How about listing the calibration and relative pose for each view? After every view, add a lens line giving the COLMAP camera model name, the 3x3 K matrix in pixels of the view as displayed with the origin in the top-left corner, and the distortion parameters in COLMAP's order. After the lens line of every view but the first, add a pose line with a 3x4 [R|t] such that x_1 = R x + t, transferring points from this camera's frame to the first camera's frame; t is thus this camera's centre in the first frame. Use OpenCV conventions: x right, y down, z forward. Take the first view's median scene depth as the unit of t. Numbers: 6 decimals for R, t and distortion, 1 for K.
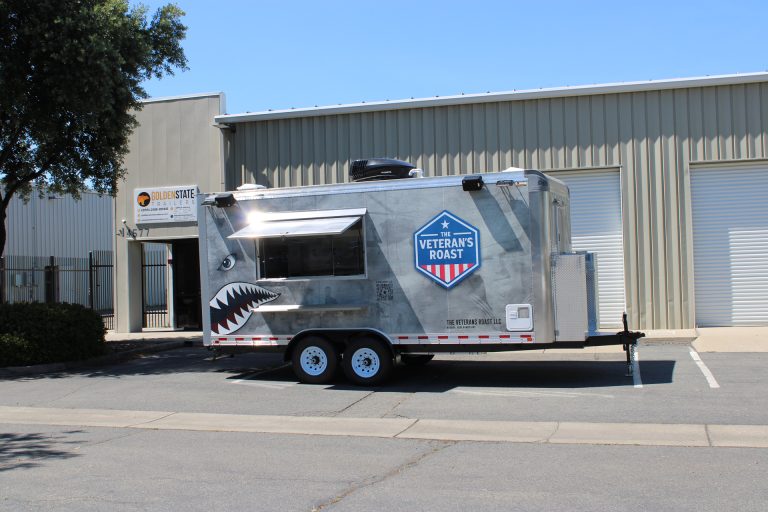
lens RADIAL K [[911.4, 0, 386.8], [0, 911.4, 251.7], [0, 0, 1]] dist [-0.004602, 0.000000]
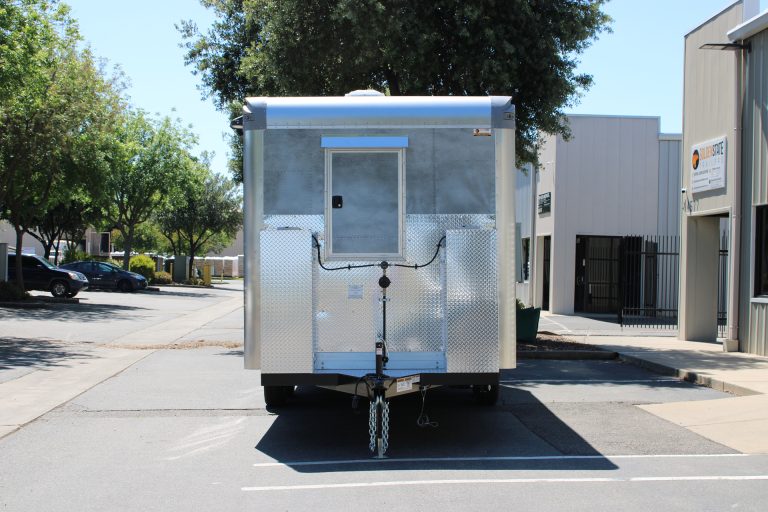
lens RADIAL K [[1172.9, 0, 384.0], [0, 1172.9, 252.7], [0, 0, 1]] dist [0.007909, 0.000000]
pose [[0.328942, 0.018862, -0.944162, 0.937873], [-0.006360, 0.999822, 0.017758, 0.003790], [0.944329, 0.000164, 0.329004, 0.786586]]
